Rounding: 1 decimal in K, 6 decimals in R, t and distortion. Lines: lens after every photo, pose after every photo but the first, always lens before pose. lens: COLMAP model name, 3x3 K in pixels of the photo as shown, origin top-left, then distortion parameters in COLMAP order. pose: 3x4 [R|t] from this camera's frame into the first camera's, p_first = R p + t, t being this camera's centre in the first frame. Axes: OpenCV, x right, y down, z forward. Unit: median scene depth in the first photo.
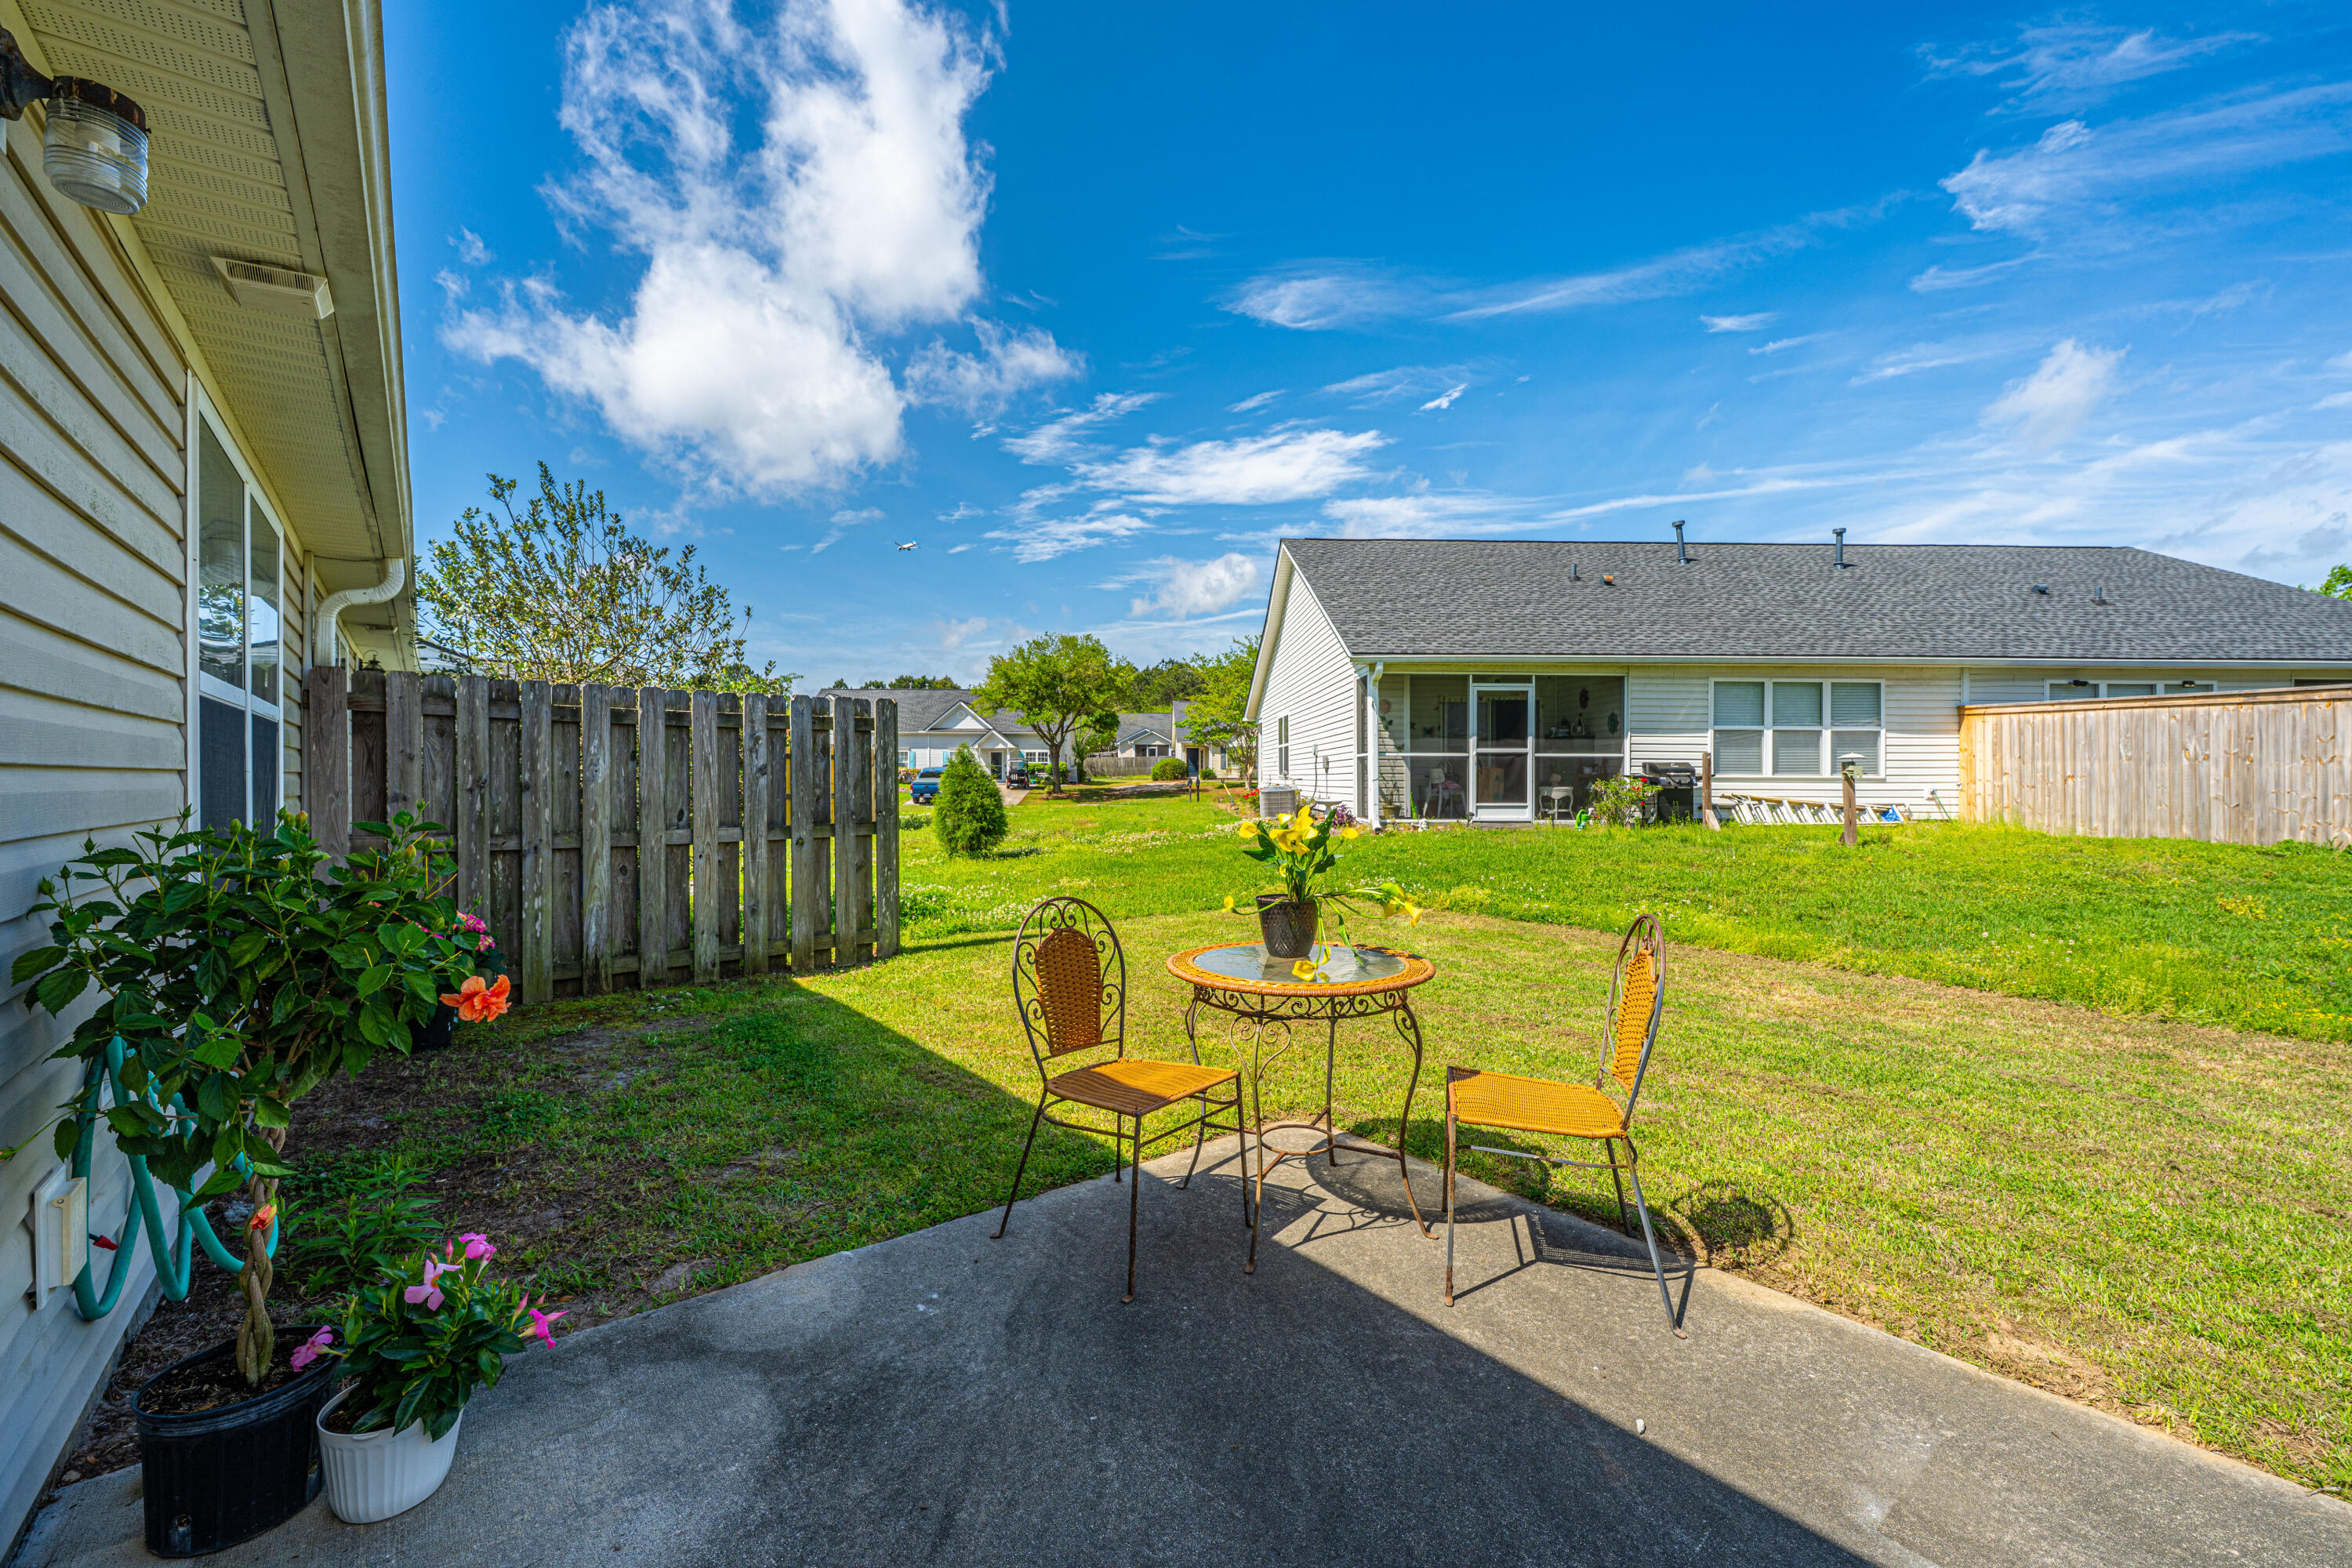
lens RADIAL K [[956.1, 0, 1175.8], [0, 956.1, 781.3], [0, 0, 1]] dist [-0.000357, 0.000367]
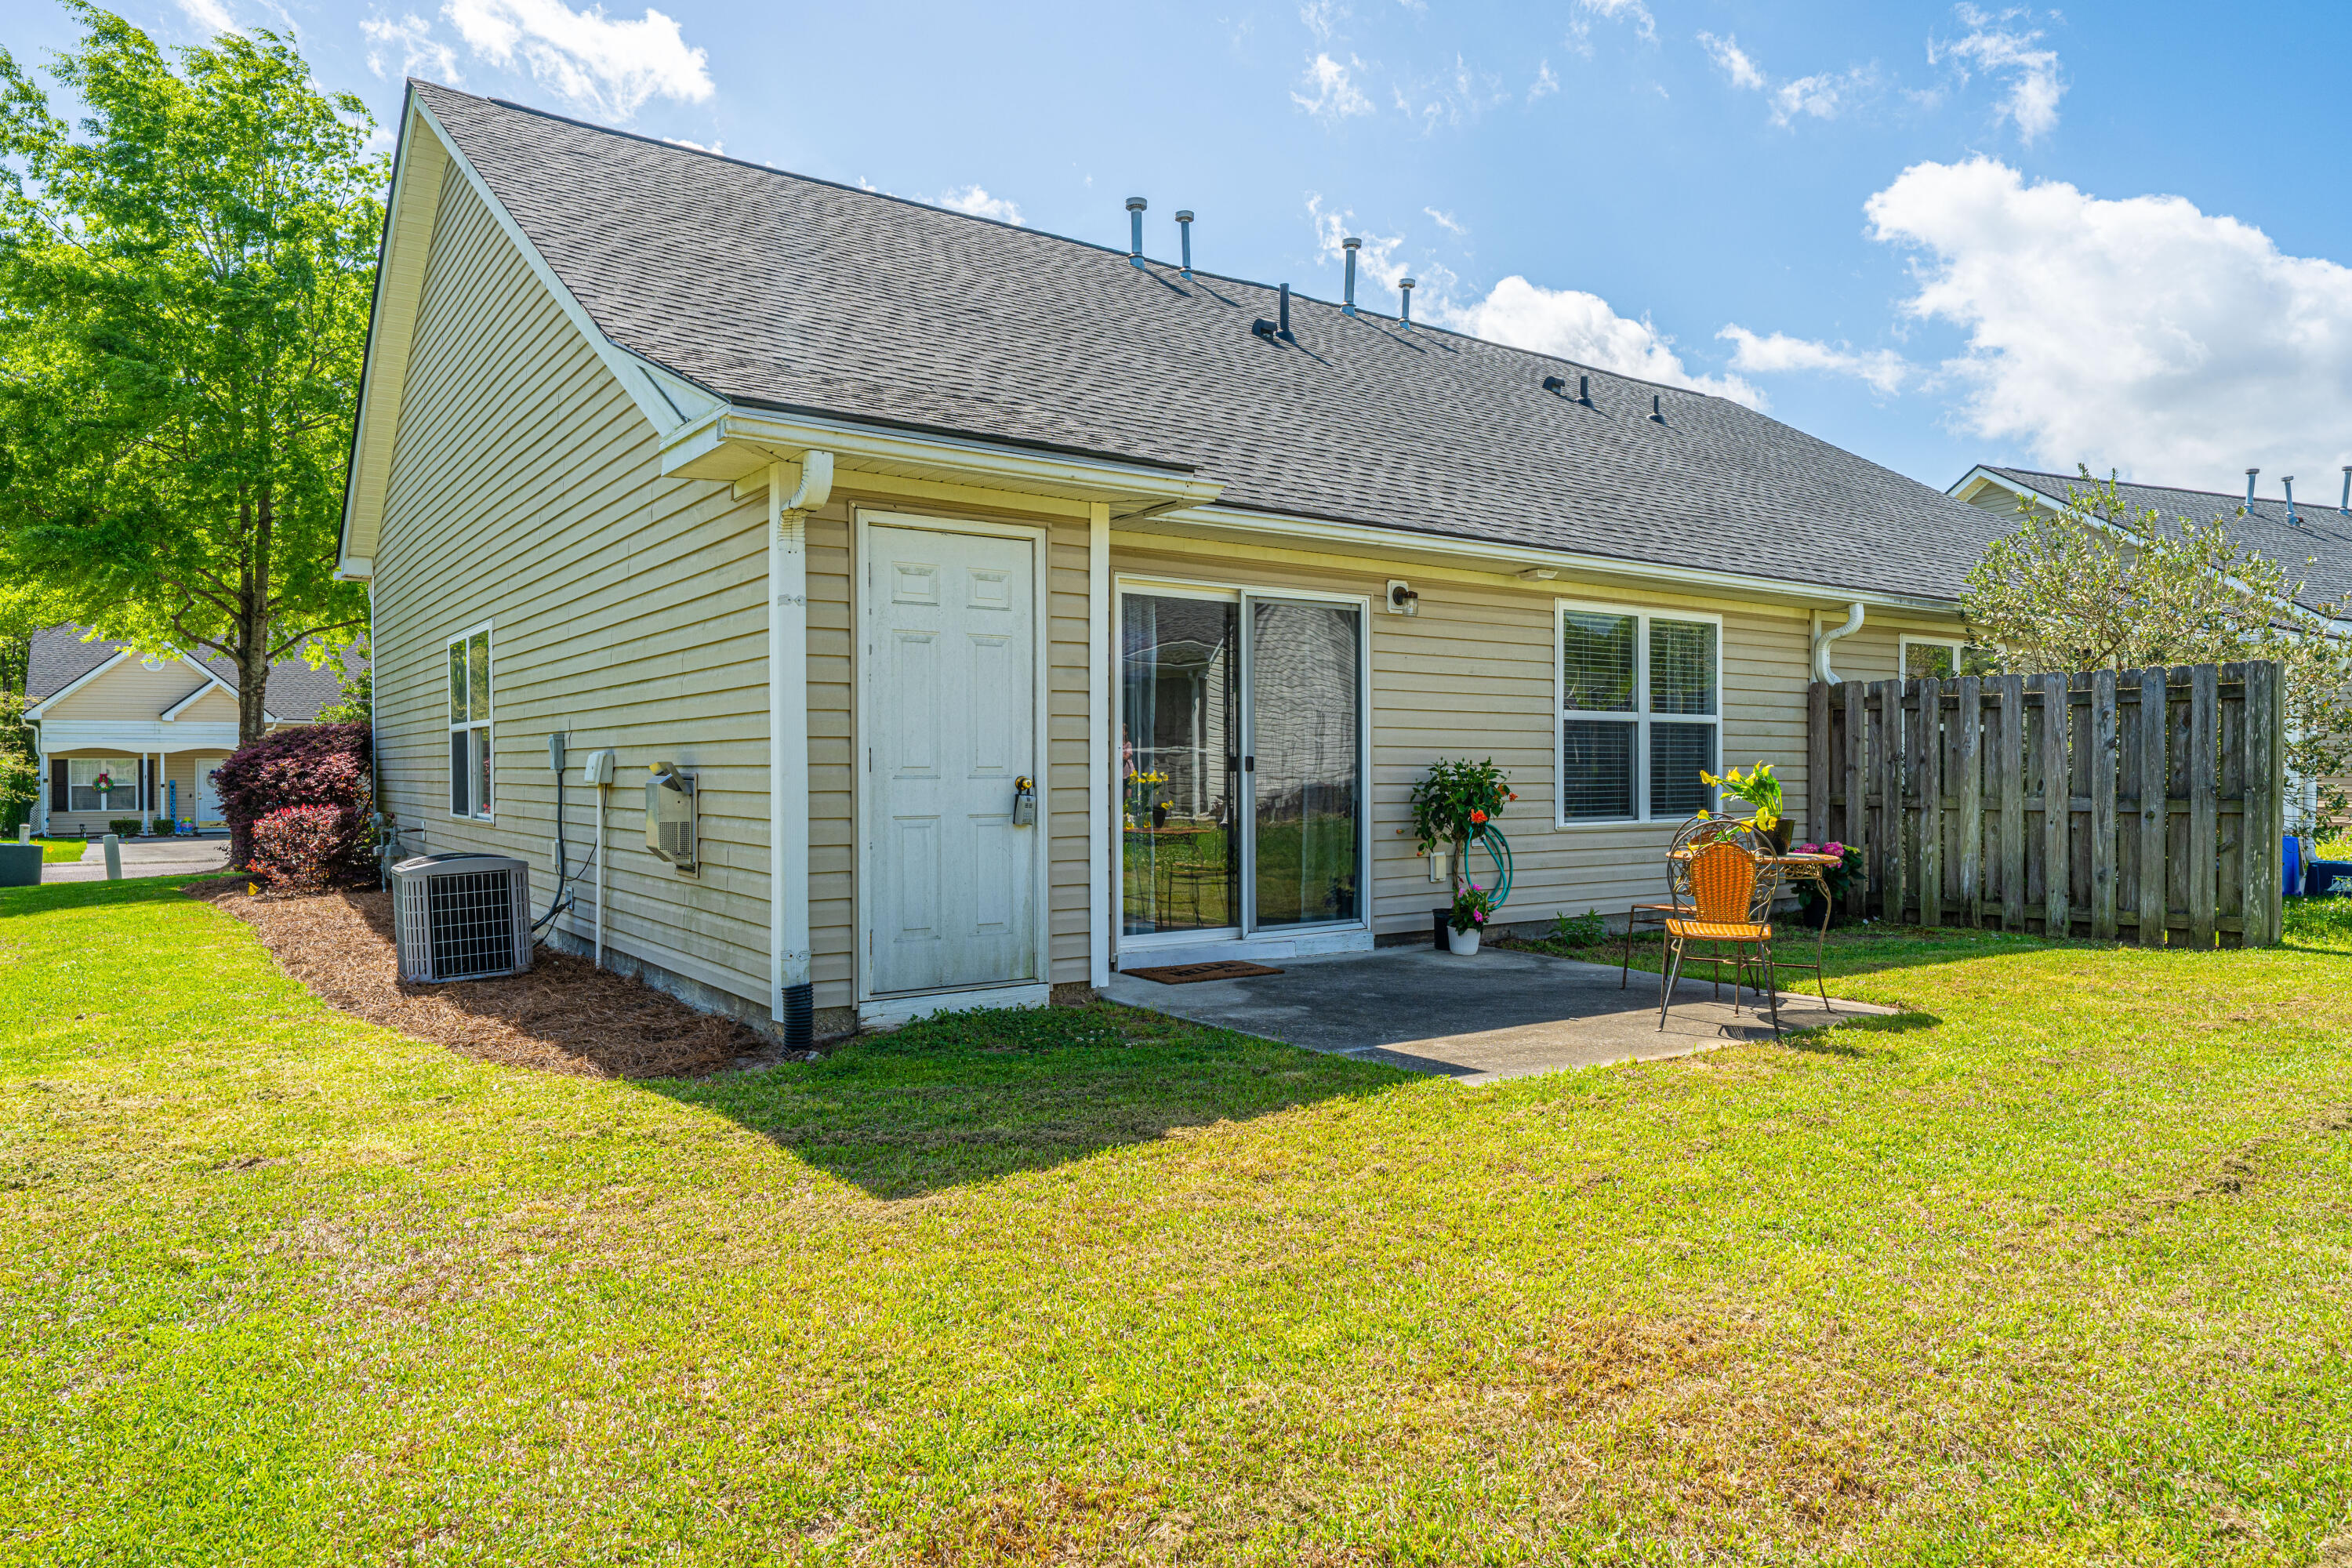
lens RADIAL K [[1473.3, 0, 1172.7], [0, 1473.3, 782.0], [0, 0, 1]] dist [-0.005797, -0.000151]
pose [[-0.074195, 0.005501, -0.997229, 1.110861], [-0.003574, 0.999977, 0.005783, 0.022139], [0.997237, 0.003994, -0.074174, 0.093524]]
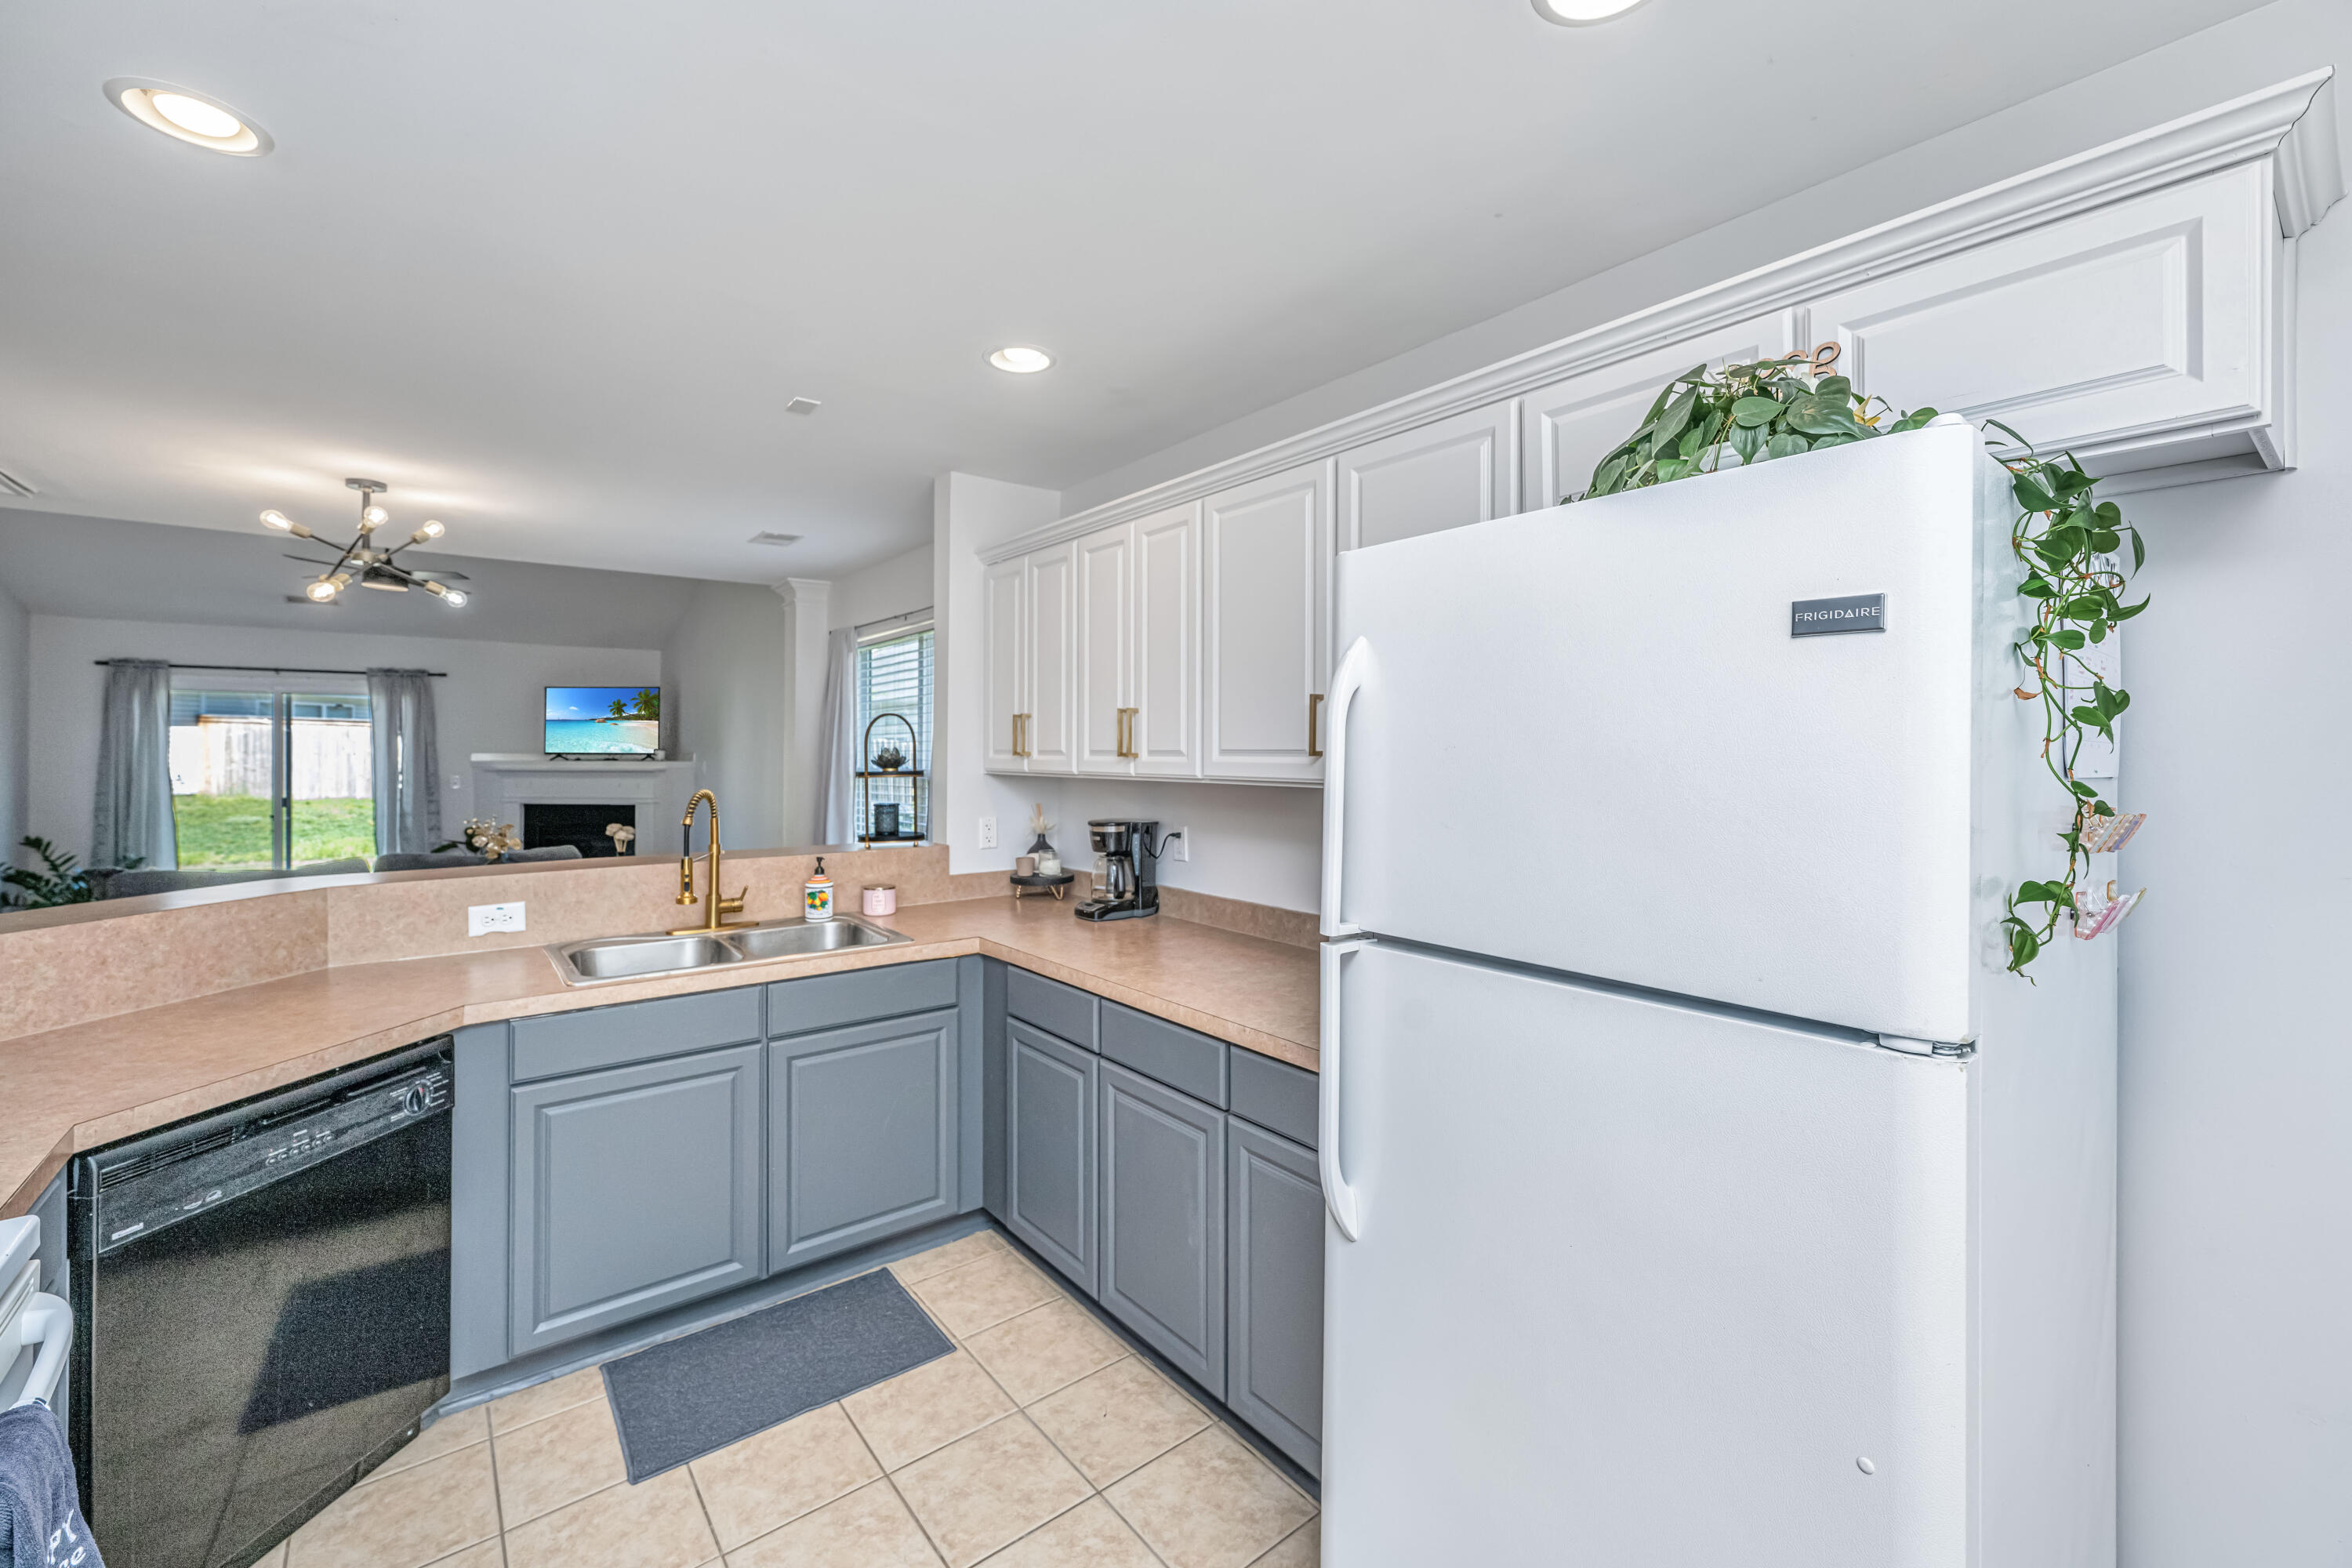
lens RADIAL K [[956.1, 0, 1180.0], [0, 956.1, 736.0], [0, 0, 1]] dist [-0.000357, 0.000367]
pose [[0.020326, 0.010467, 0.999739, -0.711857], [0.001953, 0.999943, -0.010509, -0.035331], [-0.999791, 0.002166, 0.020305, -0.612821]]
